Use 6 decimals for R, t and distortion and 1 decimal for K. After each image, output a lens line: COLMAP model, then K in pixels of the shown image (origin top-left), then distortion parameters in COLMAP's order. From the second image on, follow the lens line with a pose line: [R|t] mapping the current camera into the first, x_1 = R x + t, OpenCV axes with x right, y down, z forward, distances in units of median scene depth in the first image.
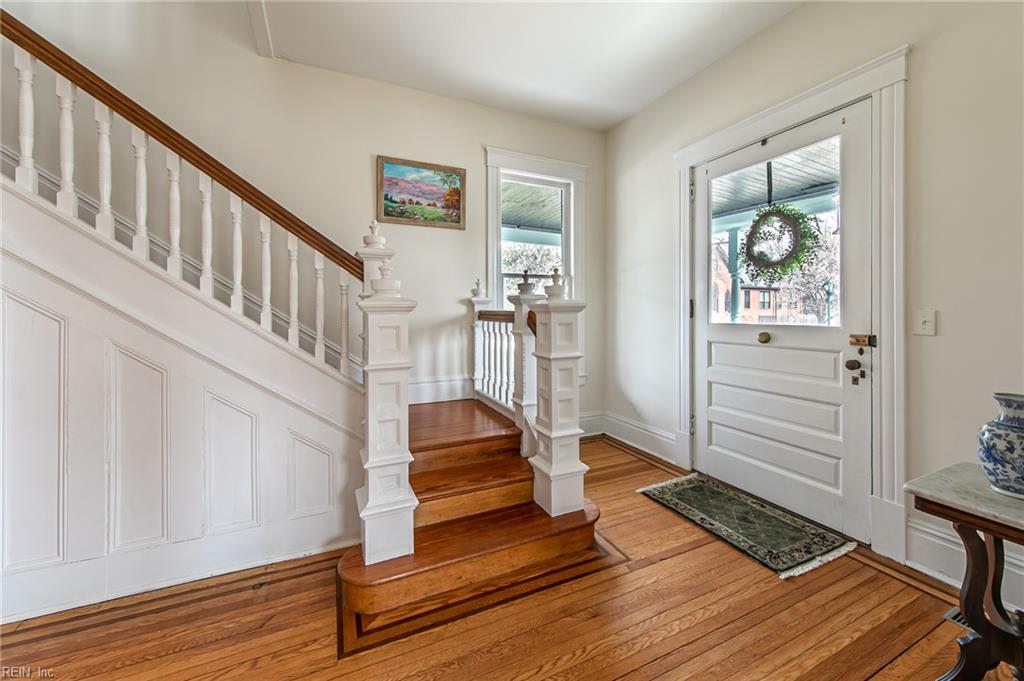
lens RADIAL K [[385.2, 0, 499.9], [0, 385.2, 309.1], [0, 0, 1]] dist [-0.000761, -0.000002]
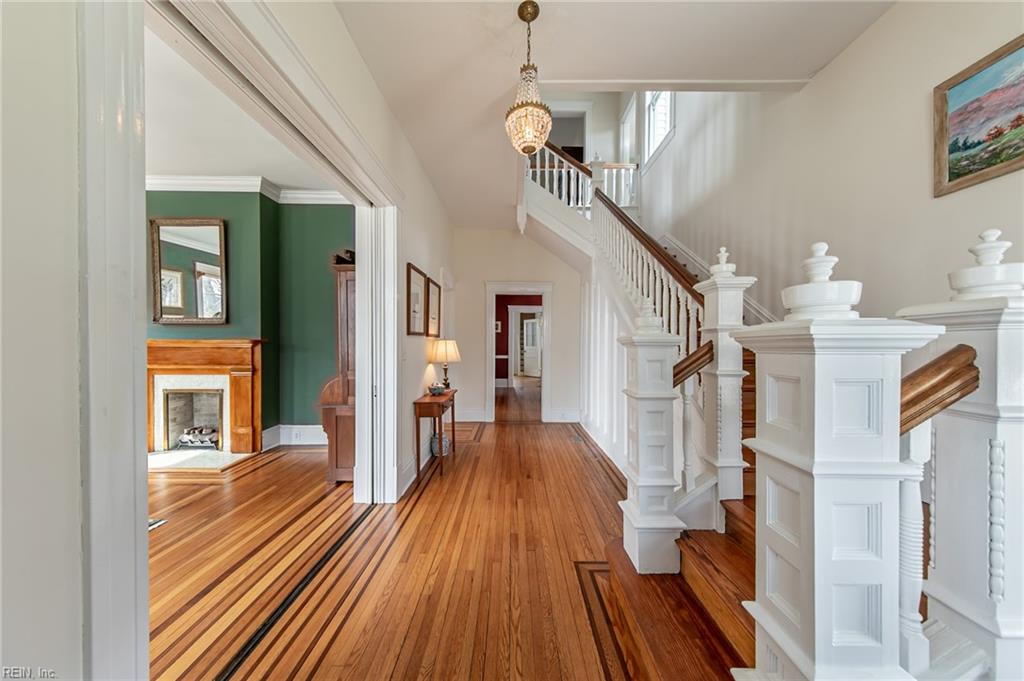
lens RADIAL K [[328.8, 0, 511.5], [0, 328.8, 345.2], [0, 0, 1]] dist [0.000360, 0.000019]
pose [[-0.412914, 0.005523, -0.910753, 0.426684], [0.001998, 0.999985, 0.005158, 0.000310], [0.910768, 0.000310, -0.412919, 0.606902]]
